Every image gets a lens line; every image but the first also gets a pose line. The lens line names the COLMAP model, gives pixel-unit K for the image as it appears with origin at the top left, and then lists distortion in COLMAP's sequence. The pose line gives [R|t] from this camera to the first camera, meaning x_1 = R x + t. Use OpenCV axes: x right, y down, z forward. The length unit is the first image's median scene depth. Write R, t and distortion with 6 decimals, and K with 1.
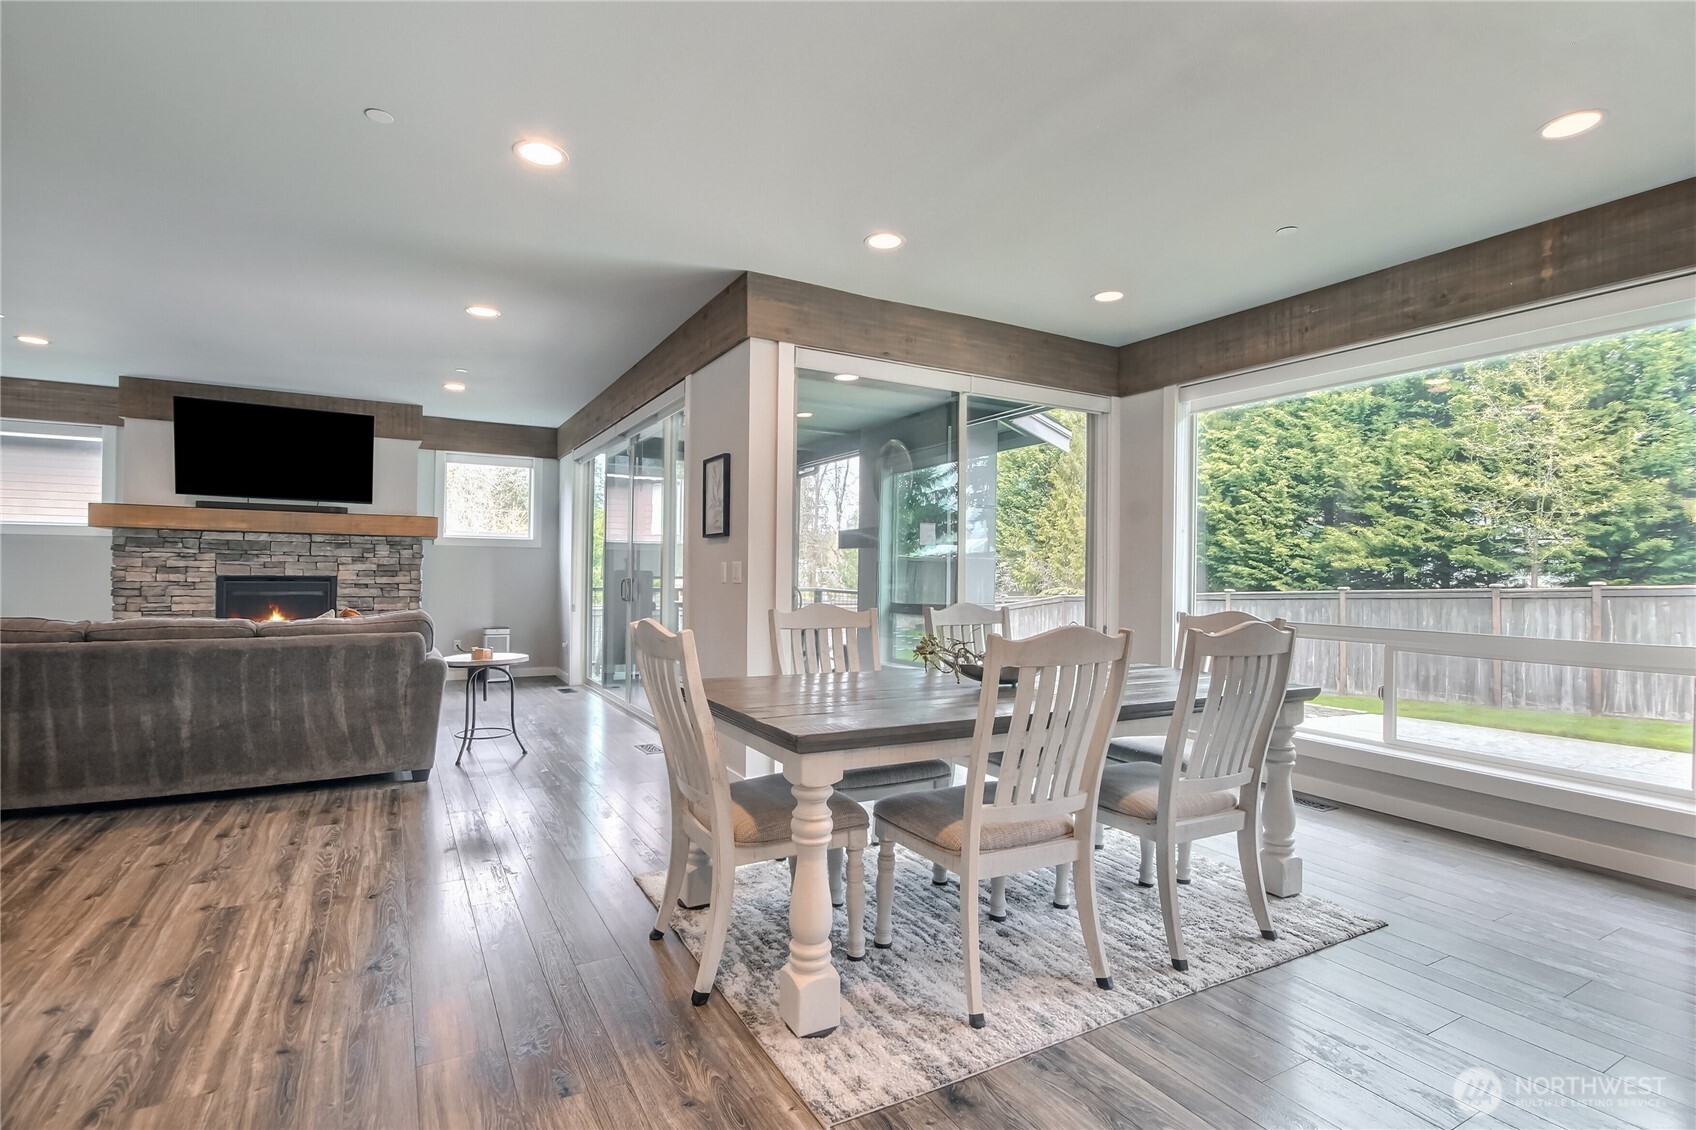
lens RADIAL K [[790.1, 0, 843.7], [0, 790.1, 575.5], [0, 0, 1]] dist [-0.011480, -0.001623]
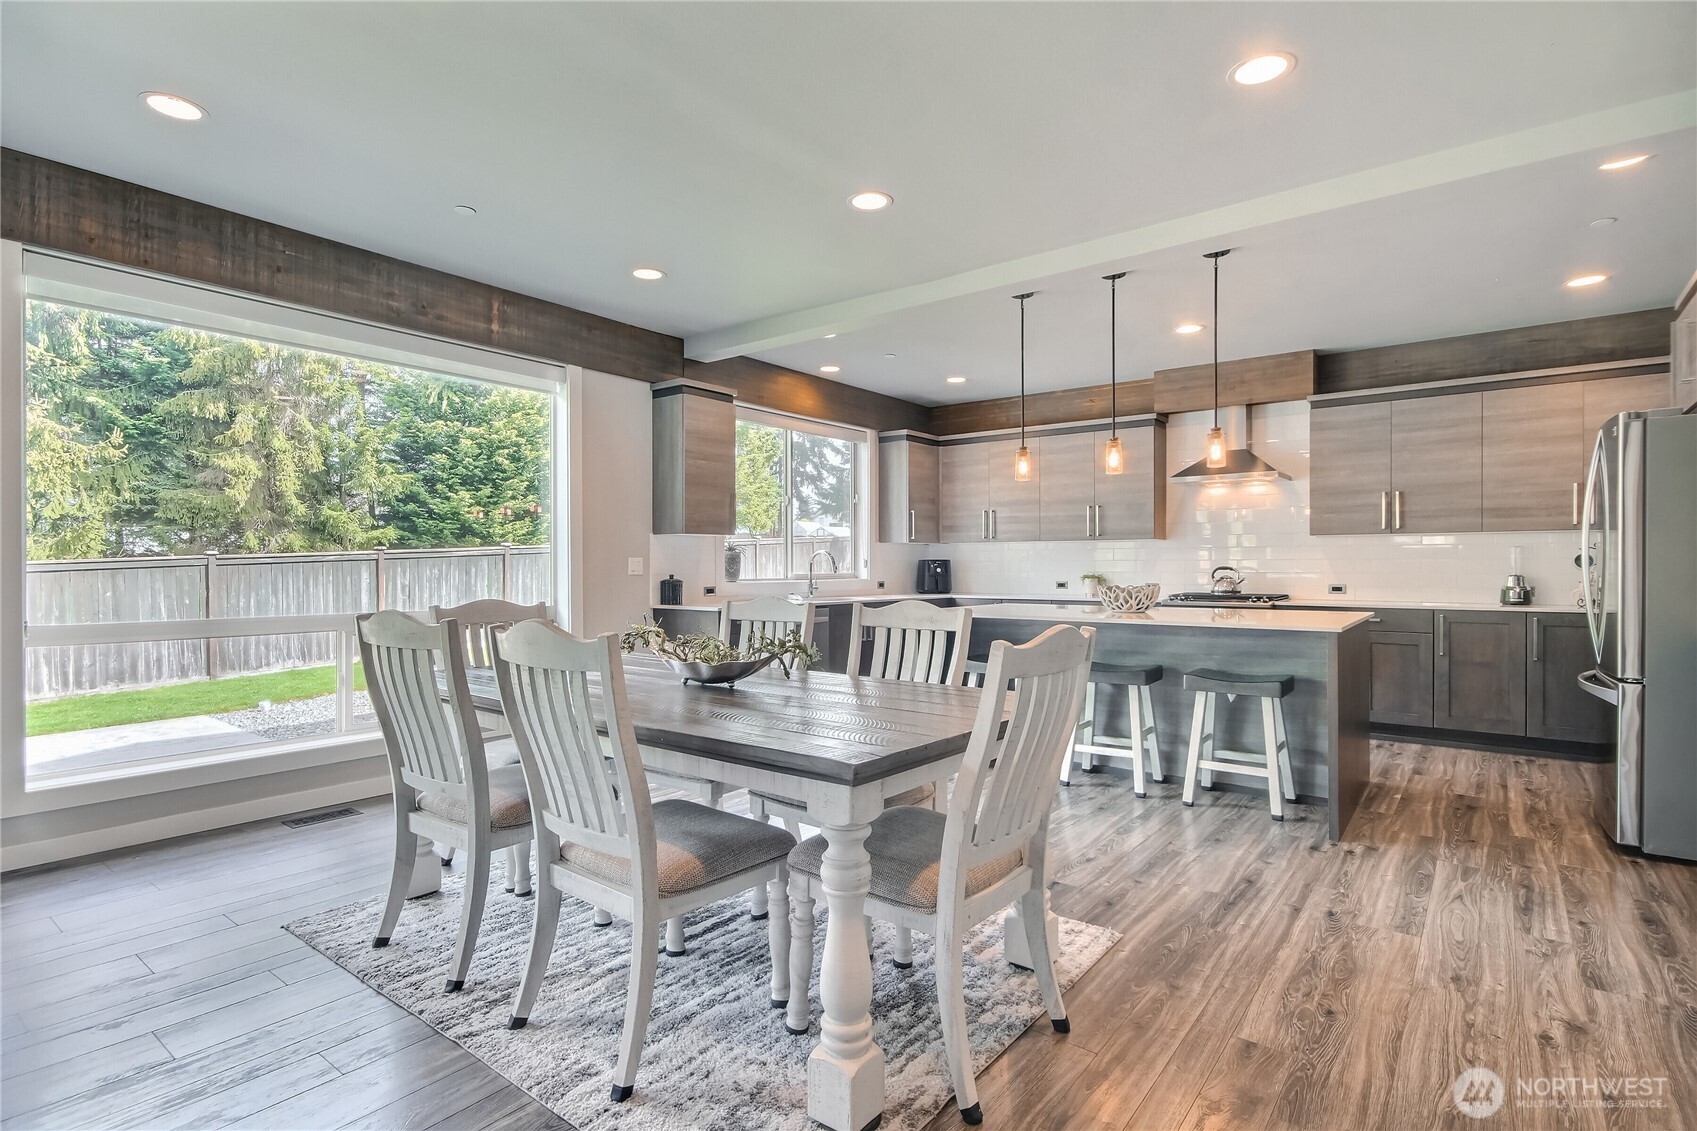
lens RADIAL K [[819.2, 0, 865.1], [0, 819.2, 564.8], [0, 0, 1]] dist [0.008560, -0.001407]
pose [[-0.397653, -0.008487, 0.917497, -0.268311], [0.002506, 0.999943, 0.010336, -0.004527], [-0.917532, 0.006409, -0.397609, 0.453533]]
